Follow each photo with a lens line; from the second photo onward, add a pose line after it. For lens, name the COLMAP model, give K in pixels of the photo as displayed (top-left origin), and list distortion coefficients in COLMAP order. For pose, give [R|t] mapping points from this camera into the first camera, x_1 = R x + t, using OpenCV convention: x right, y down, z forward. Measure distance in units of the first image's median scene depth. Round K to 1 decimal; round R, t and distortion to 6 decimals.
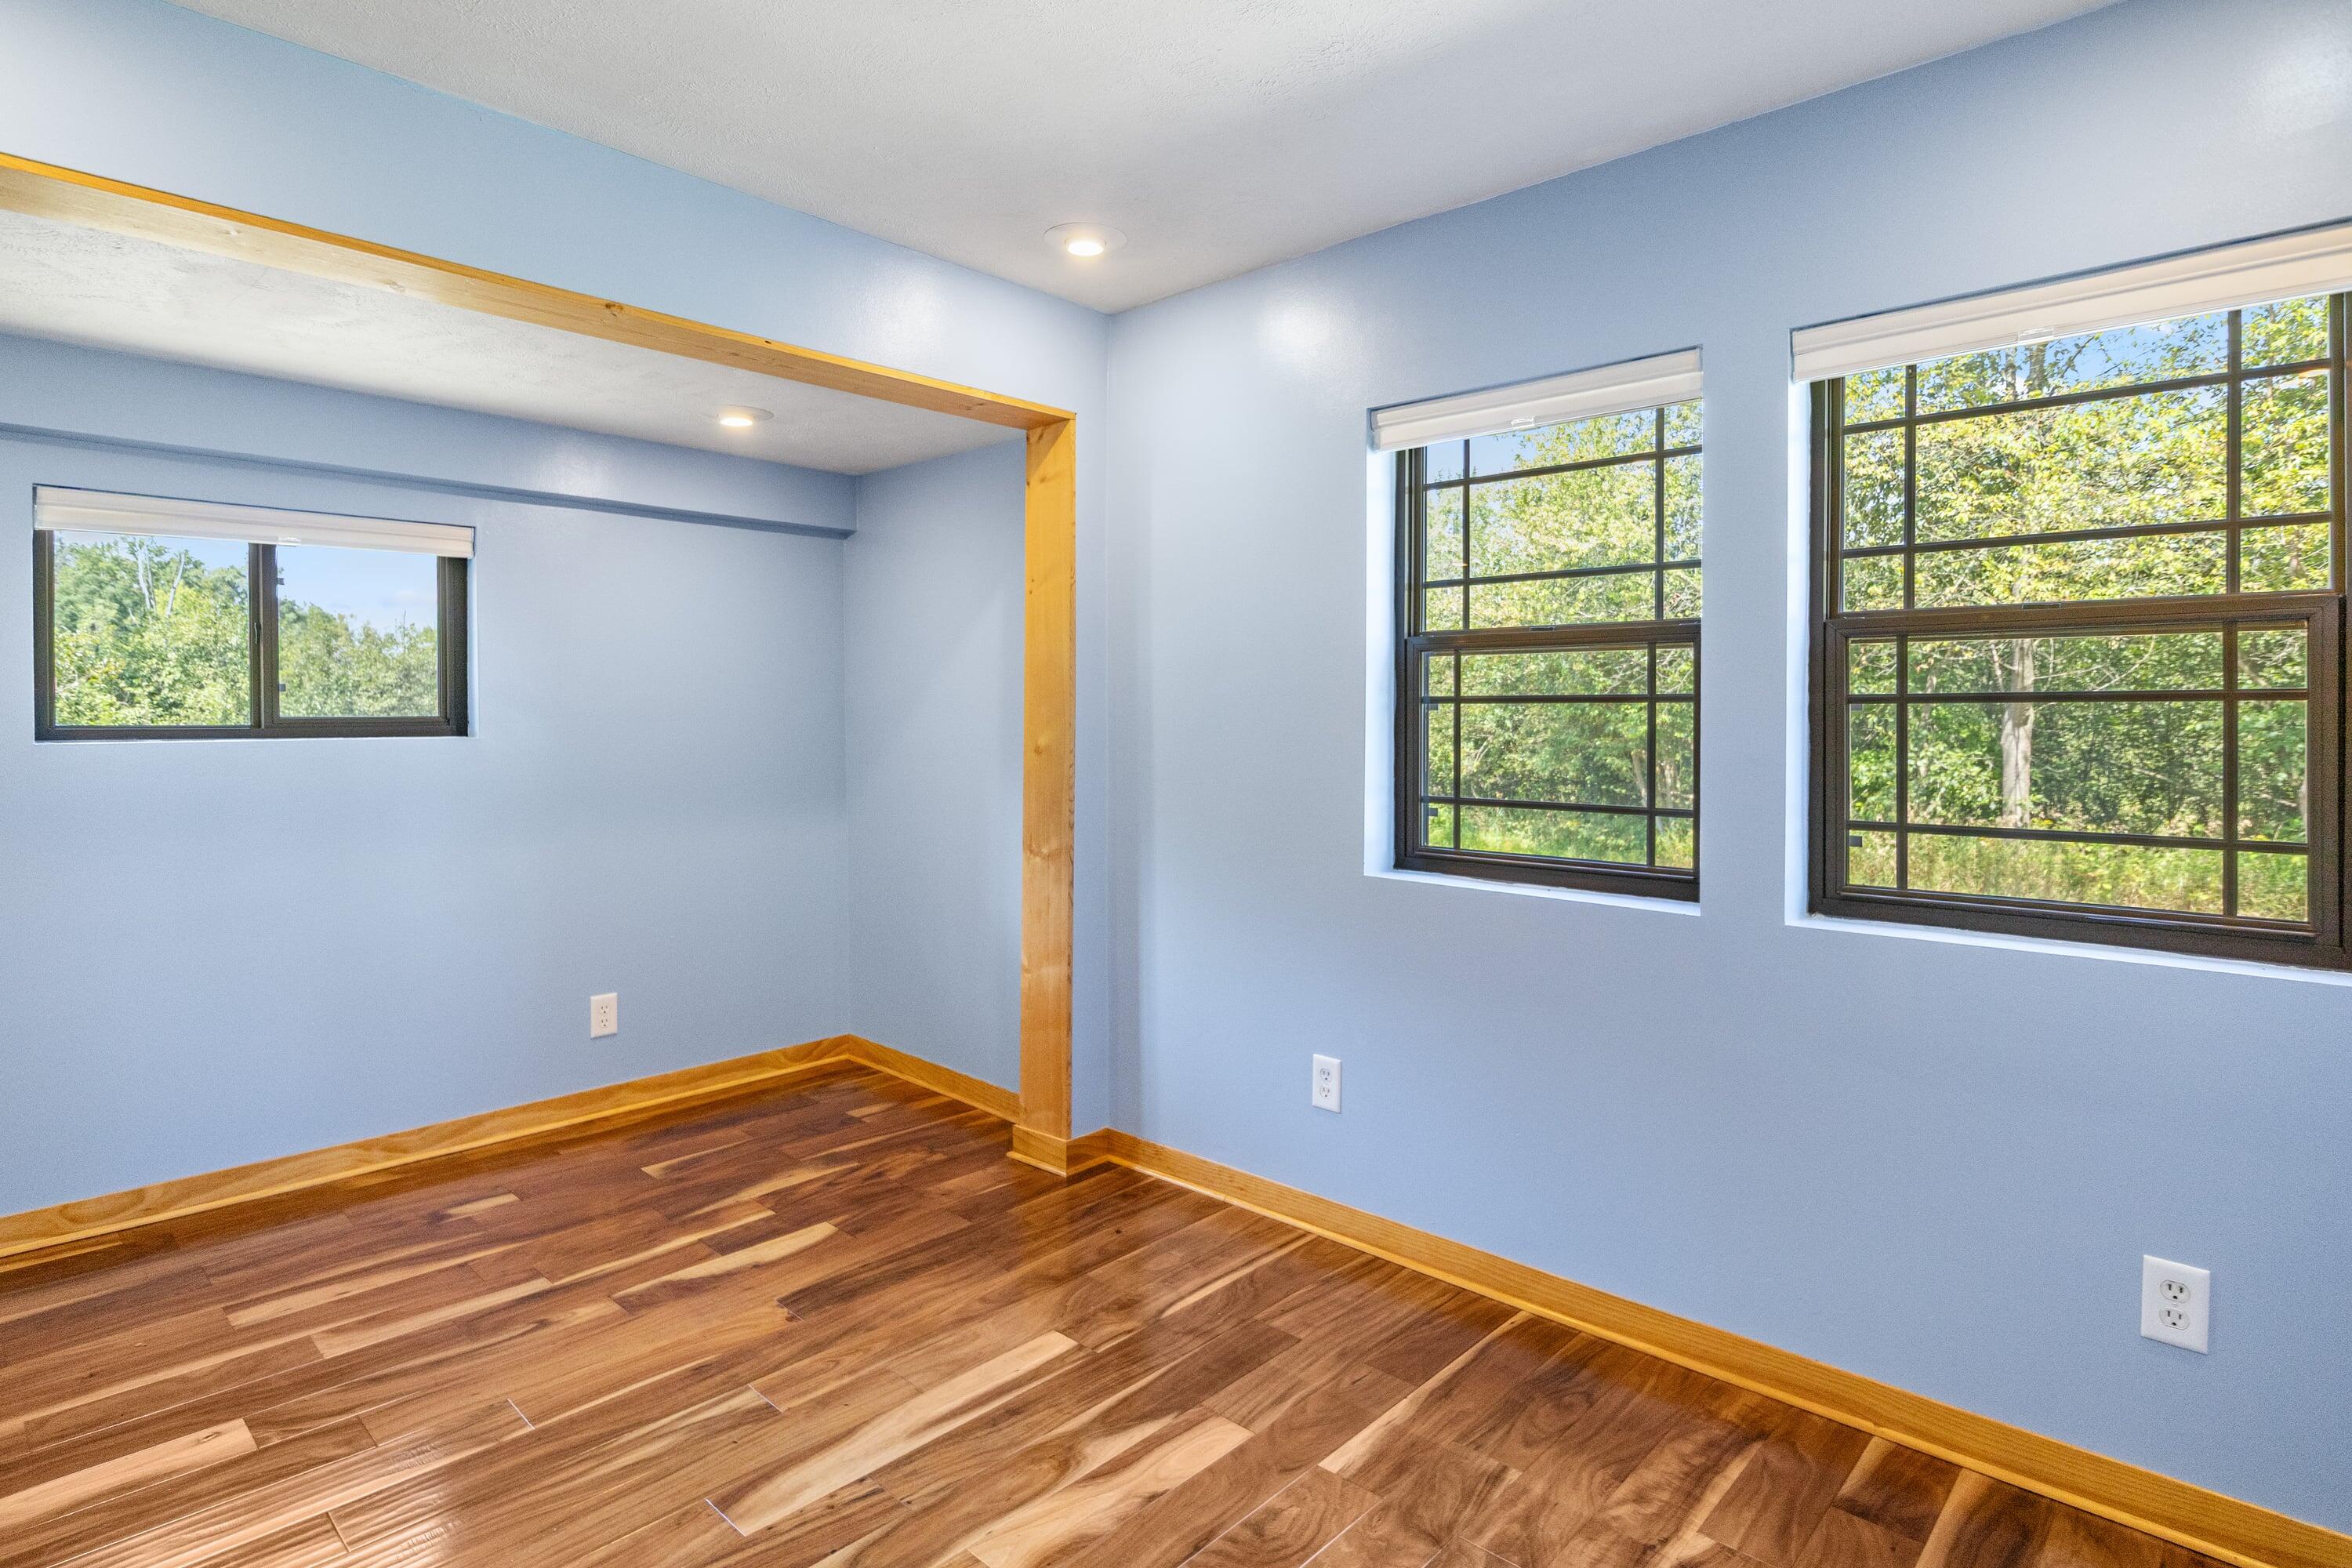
lens RADIAL K [[1239.9, 0, 1178.7], [0, 1239.9, 732.4], [0, 0, 1]] dist [-0.001733, -0.000252]
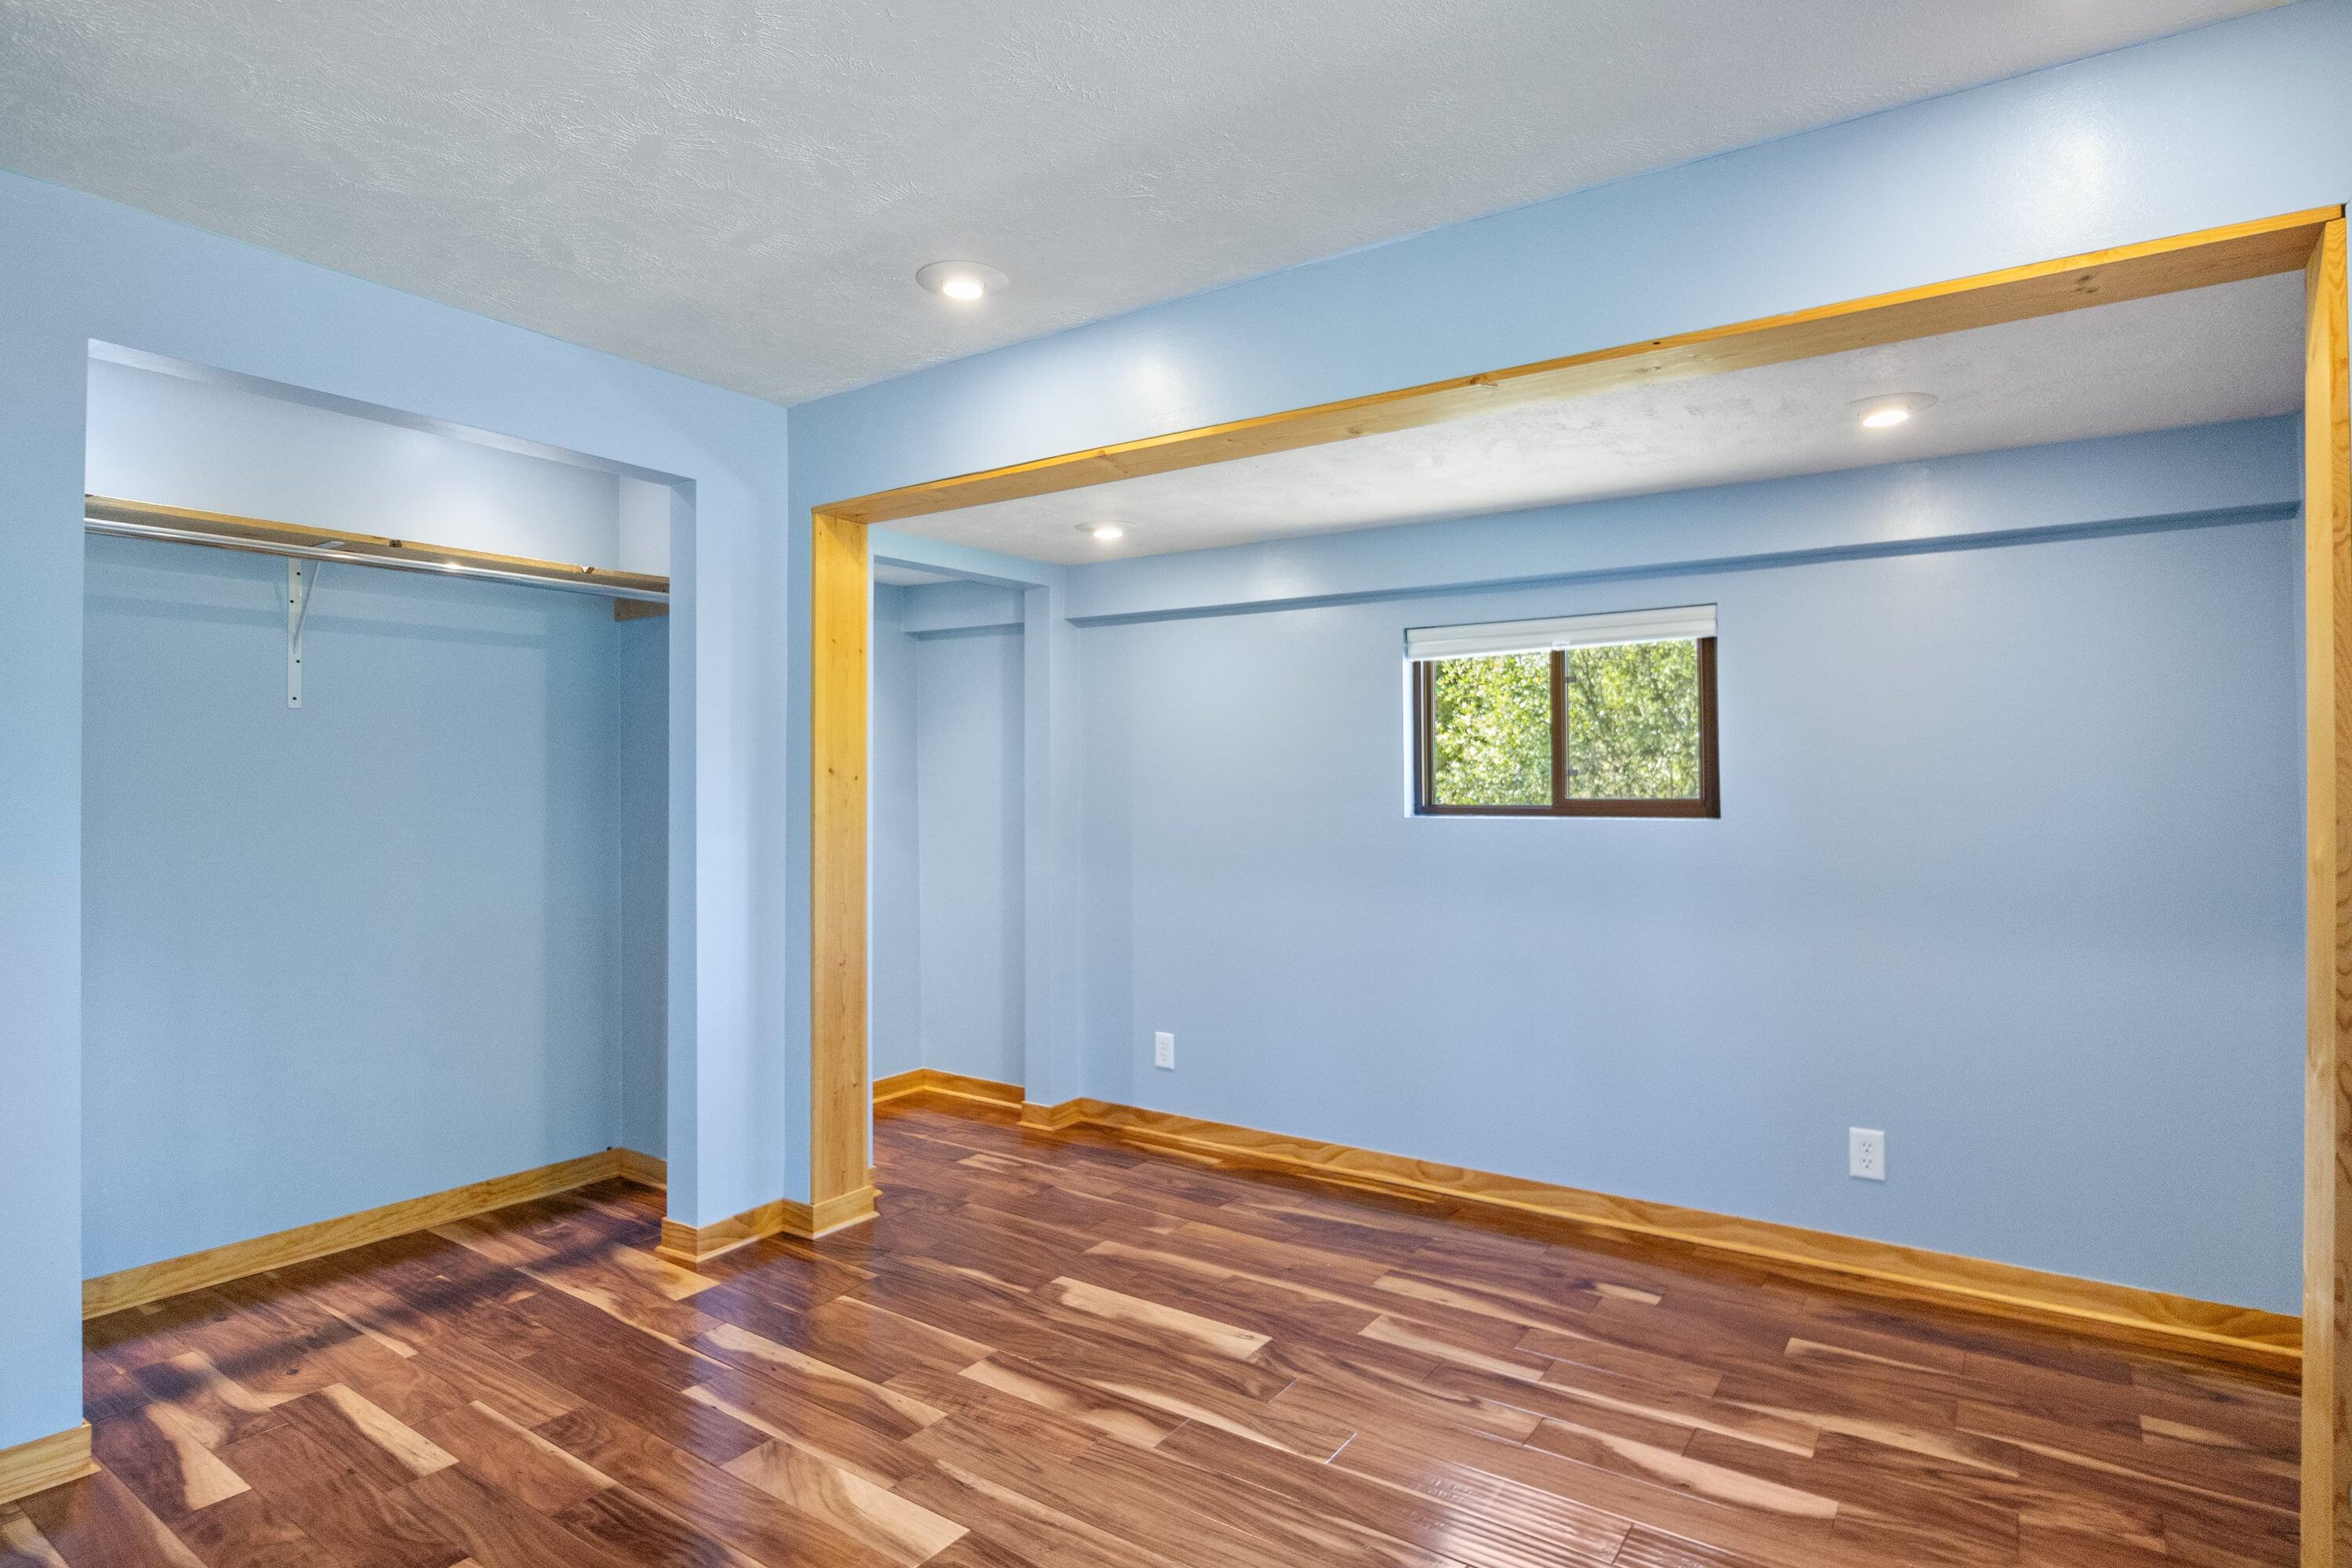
lens RADIAL K [[1229.6, 0, 1152.7], [0, 1229.6, 786.8], [0, 0, 1]] dist [0.001142, -0.000126]
pose [[0.143963, -0.003300, -0.989578, 0.364298], [-0.015128, 0.999870, -0.005535, -0.012183], [0.989467, 0.015767, 0.143894, 0.487052]]
